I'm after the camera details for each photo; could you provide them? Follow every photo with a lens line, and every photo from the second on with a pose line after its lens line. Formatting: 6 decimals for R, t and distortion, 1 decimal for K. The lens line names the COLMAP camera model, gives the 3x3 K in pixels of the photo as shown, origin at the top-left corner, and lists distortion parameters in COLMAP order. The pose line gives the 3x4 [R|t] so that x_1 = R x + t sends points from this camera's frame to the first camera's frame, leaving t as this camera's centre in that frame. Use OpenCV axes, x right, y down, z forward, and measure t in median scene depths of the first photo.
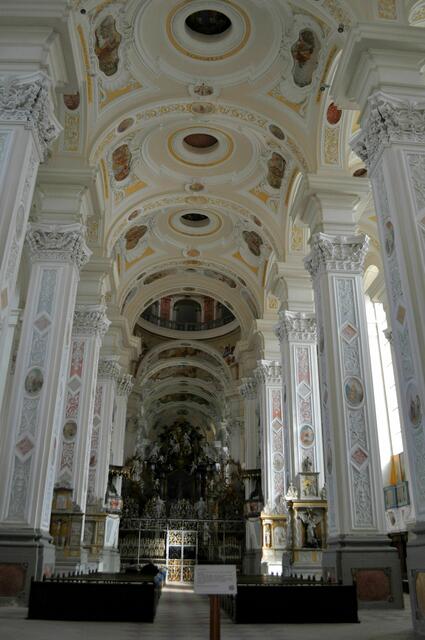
lens RADIAL K [[524.7, 0, 215.0], [0, 524.7, 322.2], [0, 0, 1]] dist [-0.074148, -0.003102]
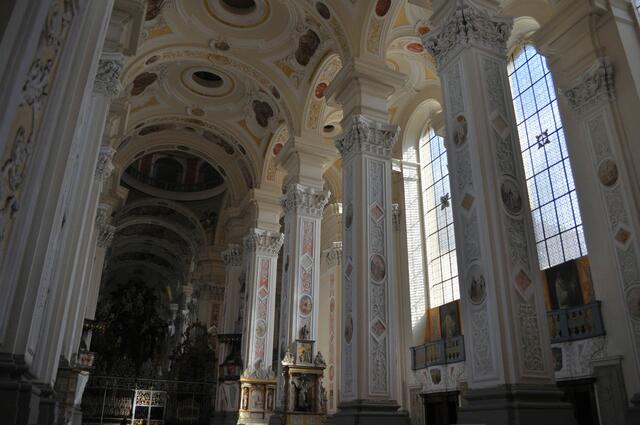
lens RADIAL K [[499.4, 0, 323.4], [0, 499.4, 216.3], [0, 0, 1]] dist [-0.078254, 0.006309]
pose [[0.939481, 0.134473, 0.315107, -0.107557], [-0.145345, 0.989318, 0.011147, 0.020623], [-0.310242, -0.056271, 0.948991, 0.042719]]
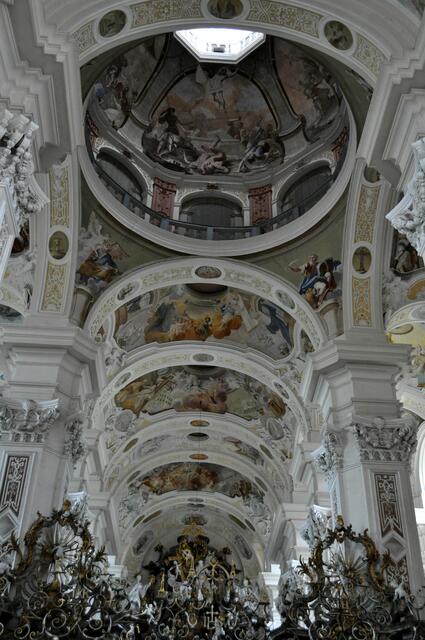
lens RADIAL K [[710.8, 0, 212.9], [0, 710.8, 320.0], [0, 0, 1]] dist [-0.018398, 0.000000]
pose [[0.999598, -0.006988, -0.027479, -0.063441], [0.000471, 0.973112, -0.230332, 0.362609], [0.028350, 0.230226, 0.972724, 0.774189]]
